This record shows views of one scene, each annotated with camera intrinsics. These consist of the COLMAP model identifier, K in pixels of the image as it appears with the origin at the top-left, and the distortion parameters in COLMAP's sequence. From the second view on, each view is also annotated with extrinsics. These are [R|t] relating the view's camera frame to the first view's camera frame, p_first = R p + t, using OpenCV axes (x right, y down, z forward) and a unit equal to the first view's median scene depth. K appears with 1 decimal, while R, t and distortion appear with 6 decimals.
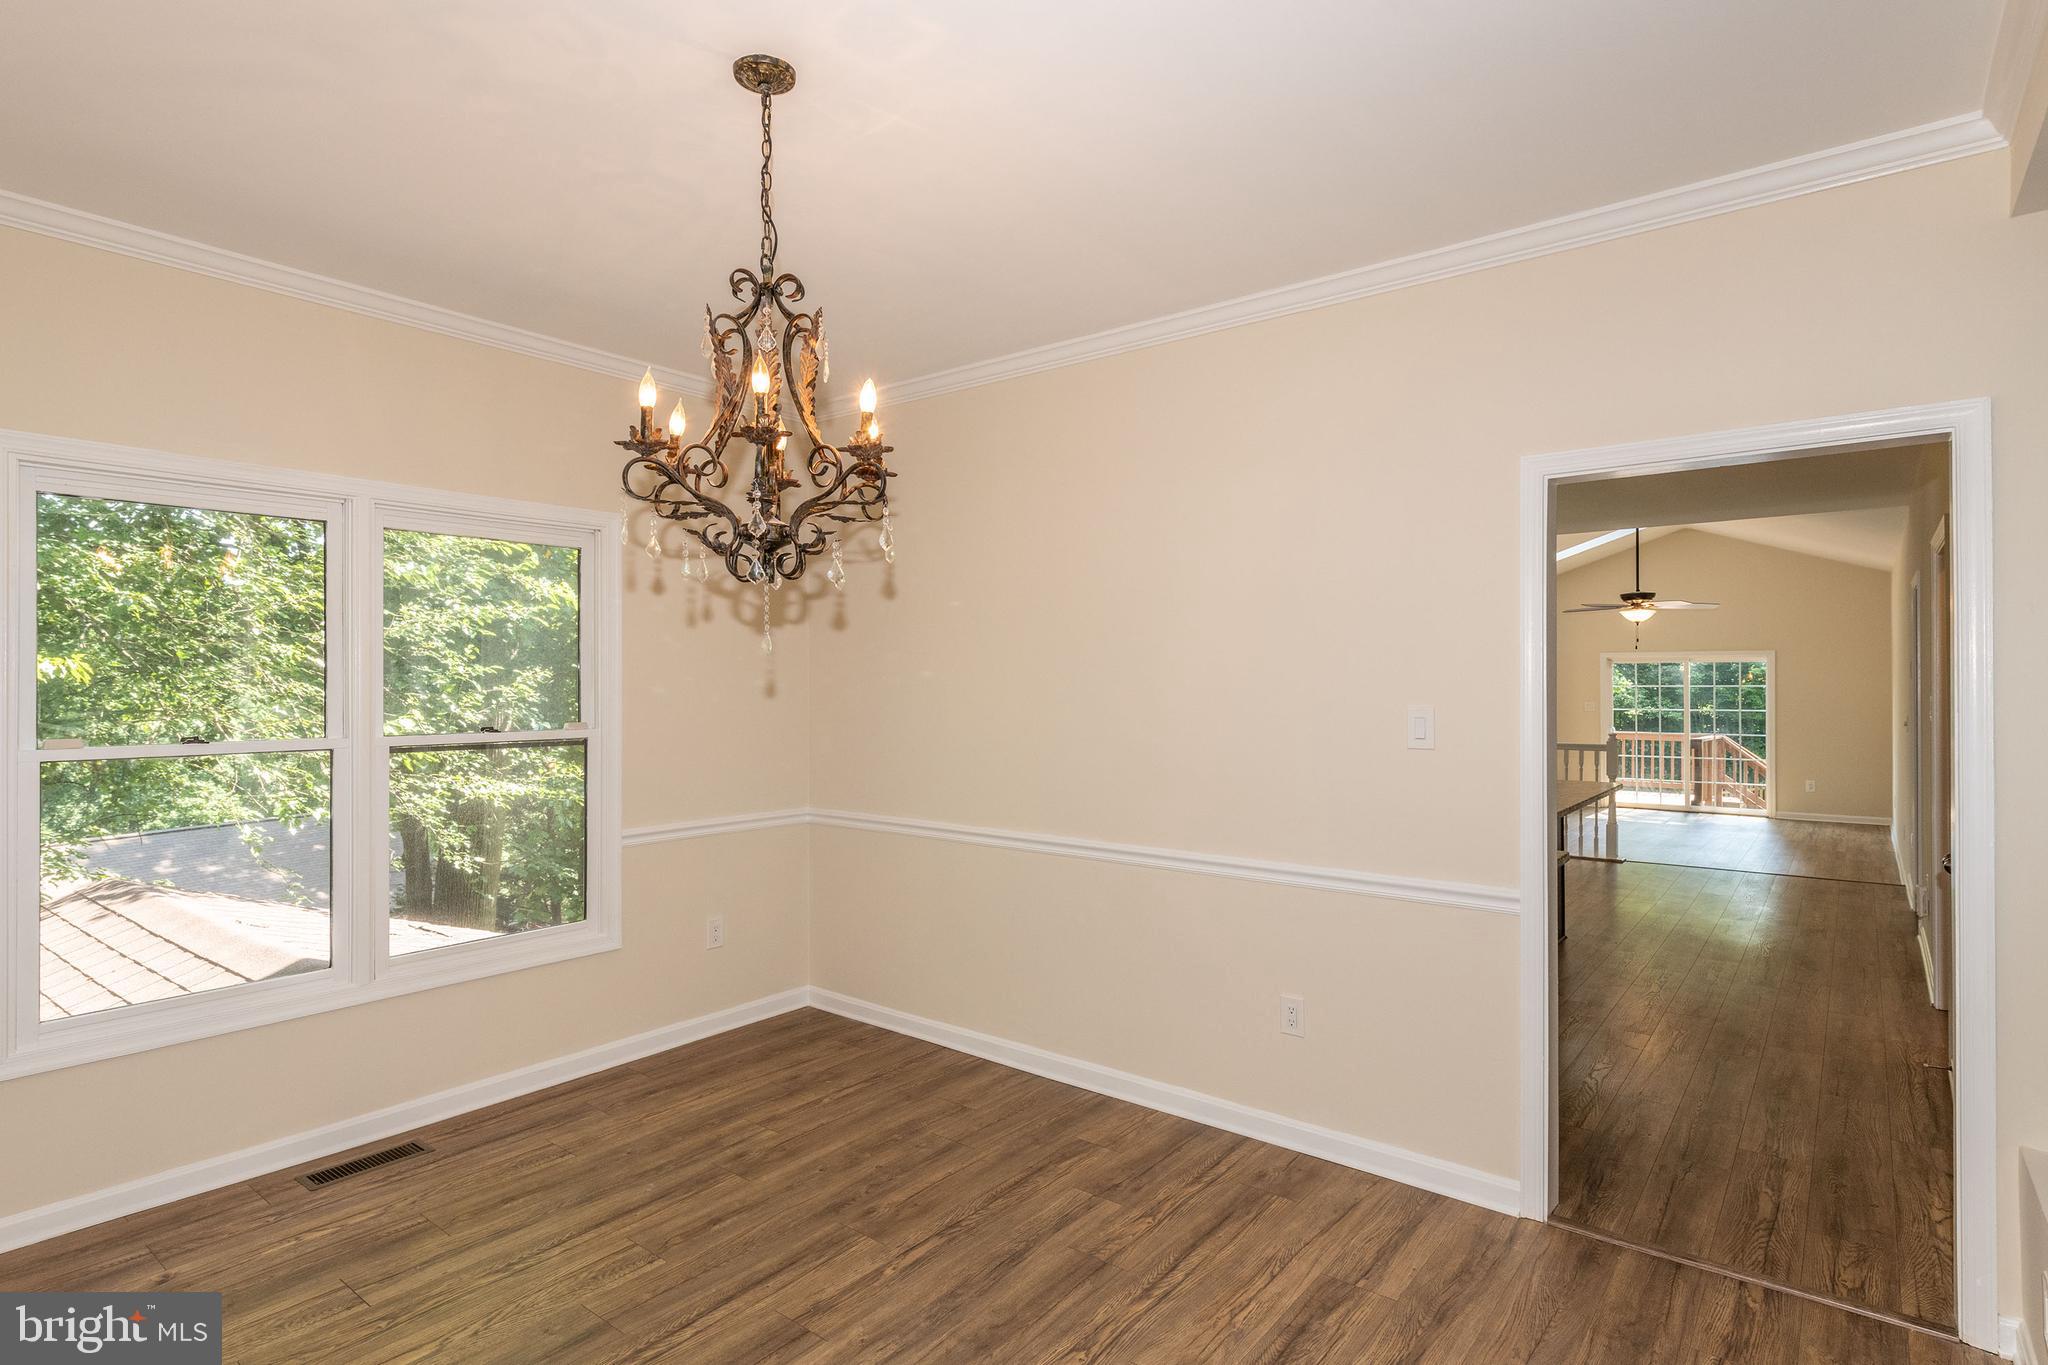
lens RADIAL K [[1051.1, 0, 1020.4], [0, 1051.1, 679.9], [0, 0, 1]] dist [0.010798, -0.004487]
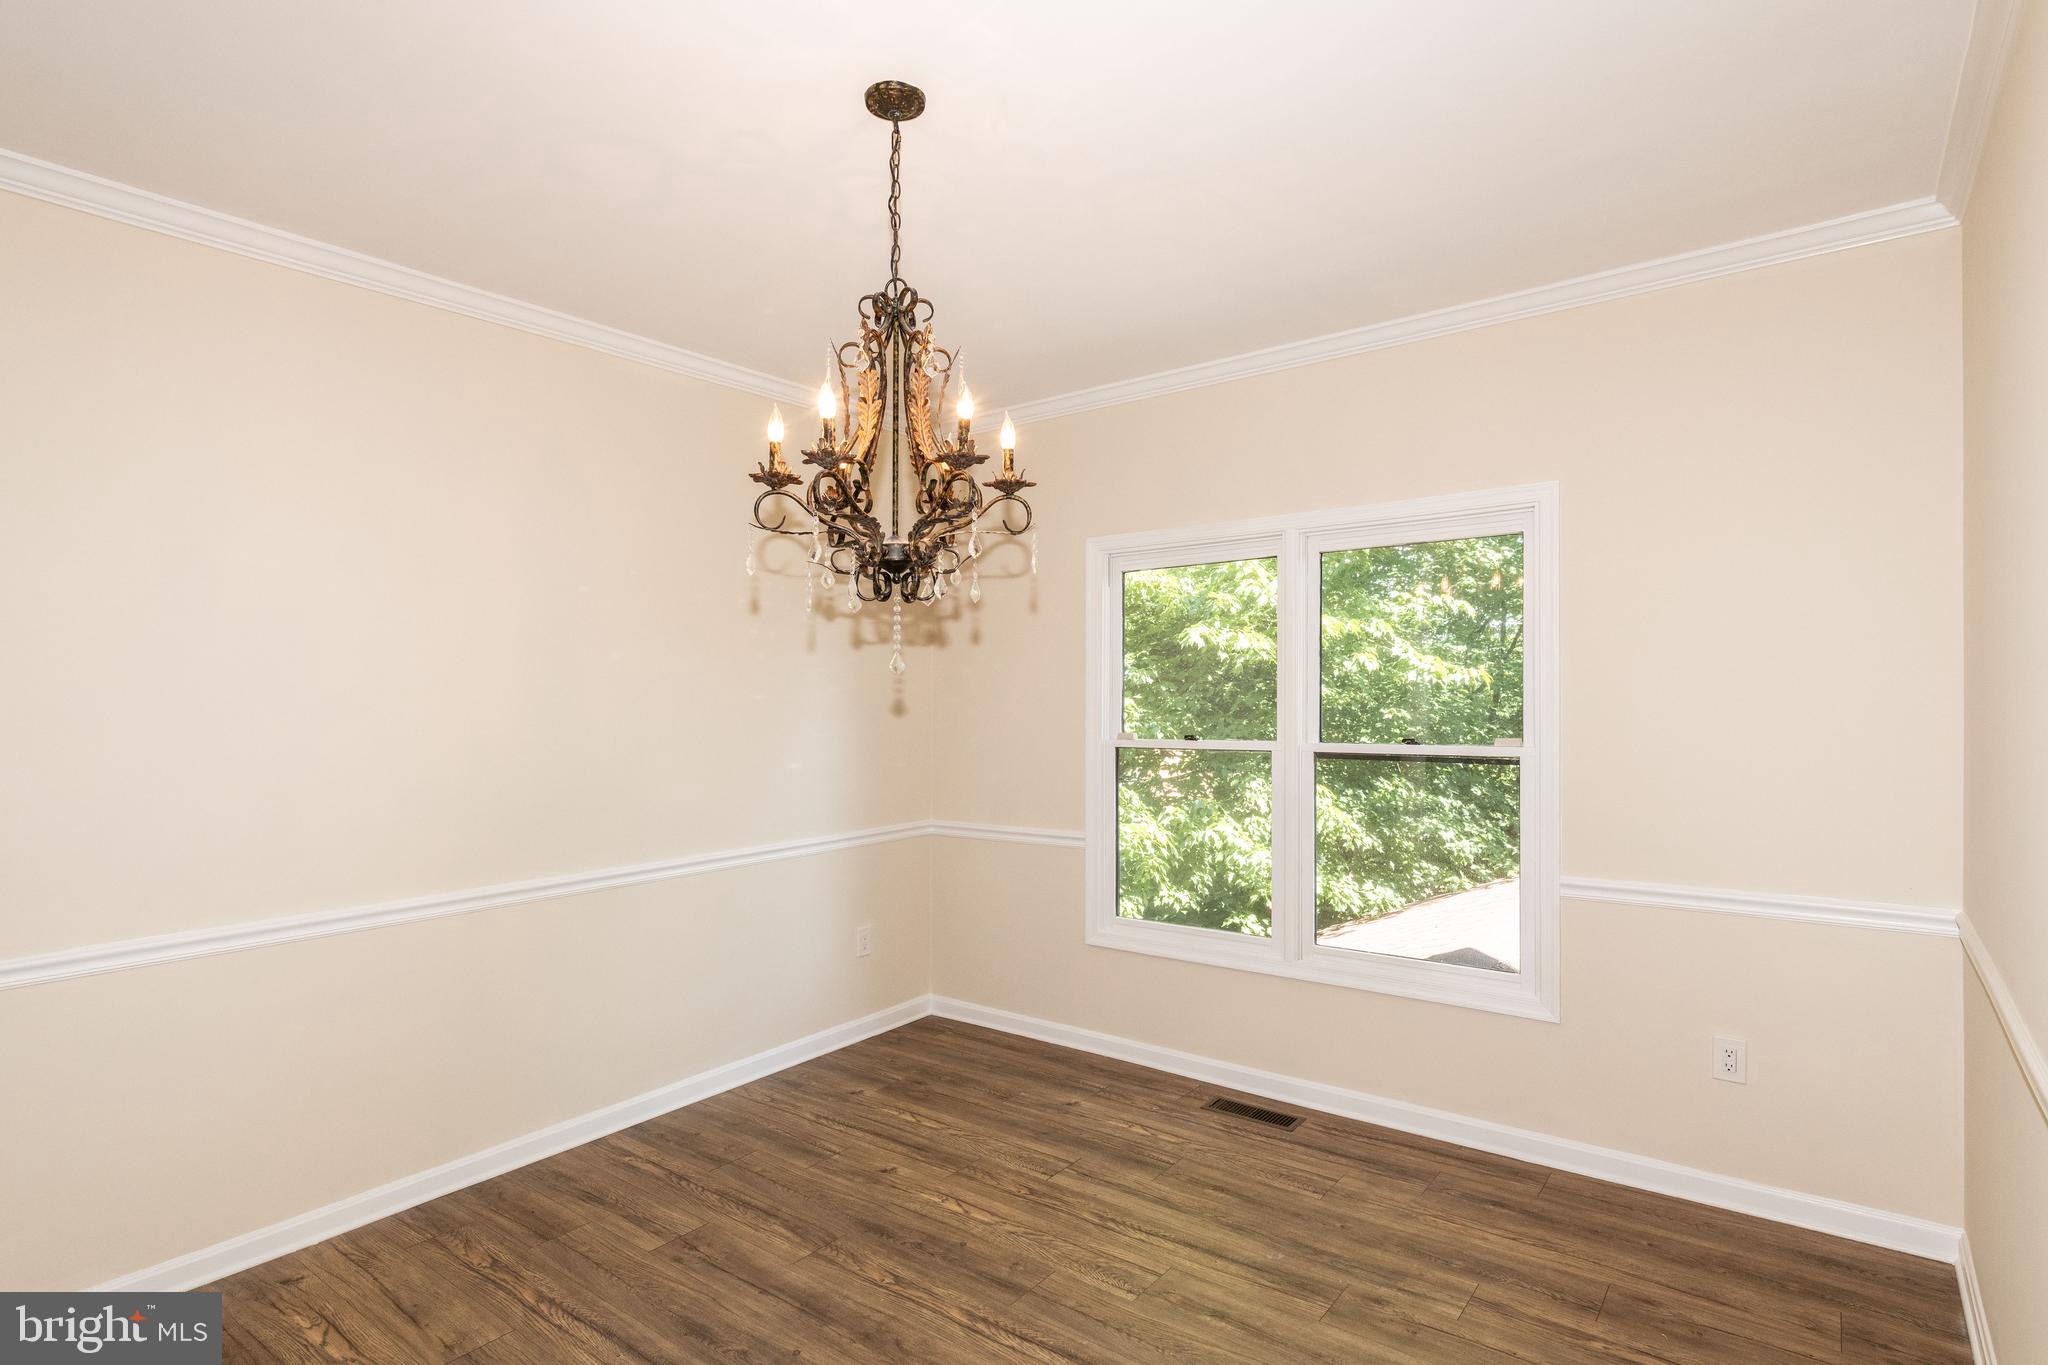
lens RADIAL K [[1051.1, 0, 1017.1], [0, 1051.1, 696.7], [0, 0, 1]] dist [0.010798, -0.004487]
pose [[0.022397, 0.004245, -0.999740, 0.499027], [0.009526, 0.999945, 0.004459, 0.009159], [0.999704, -0.009624, 0.022355, 0.741119]]
